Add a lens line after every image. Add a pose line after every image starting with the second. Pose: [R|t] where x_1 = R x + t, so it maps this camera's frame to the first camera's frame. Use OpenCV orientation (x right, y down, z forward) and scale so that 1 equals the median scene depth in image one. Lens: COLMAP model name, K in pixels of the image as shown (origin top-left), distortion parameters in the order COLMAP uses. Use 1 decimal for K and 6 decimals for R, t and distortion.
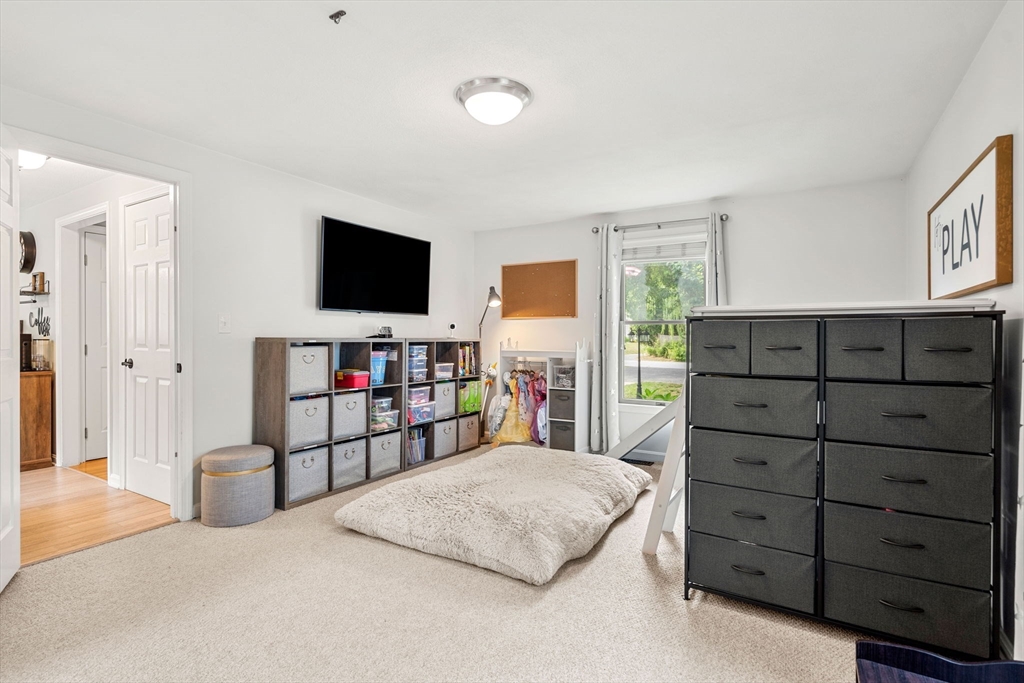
lens RADIAL K [[510.5, 0, 515.0], [0, 510.5, 335.9], [0, 0, 1]] dist [0.002922, 0.001010]
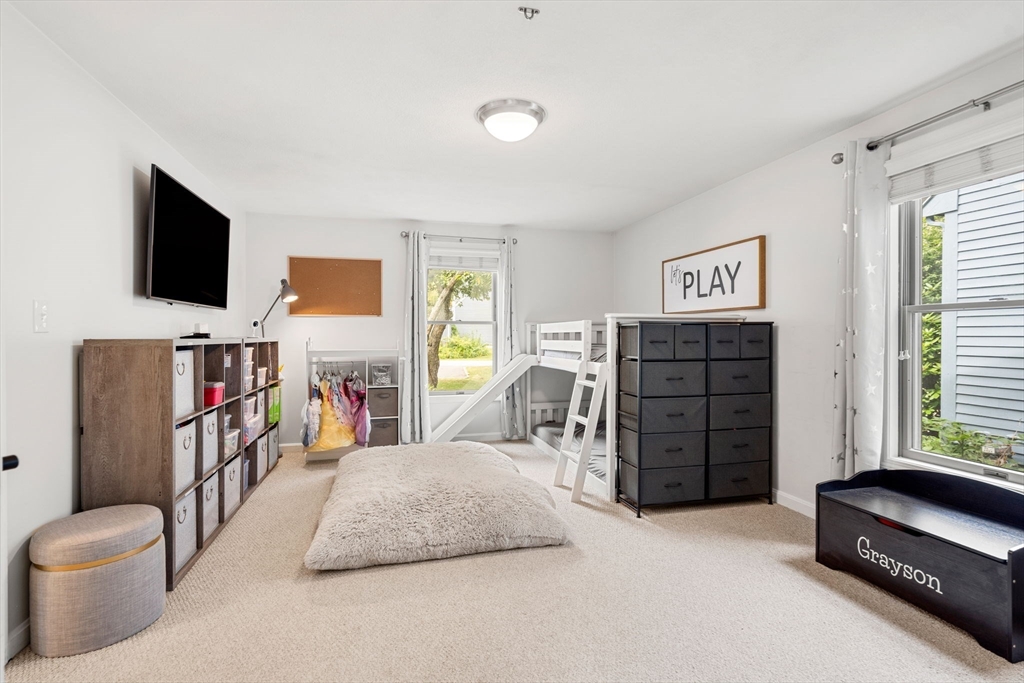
lens RADIAL K [[475.4, 0, 517.1], [0, 475.4, 341.9], [0, 0, 1]] dist [-0.003371, 0.002049]
pose [[0.689227, -0.014874, 0.724393, -0.494831], [0.002606, 0.999834, 0.018050, -0.002507], [-0.724541, -0.010553, 0.689151, 0.190178]]
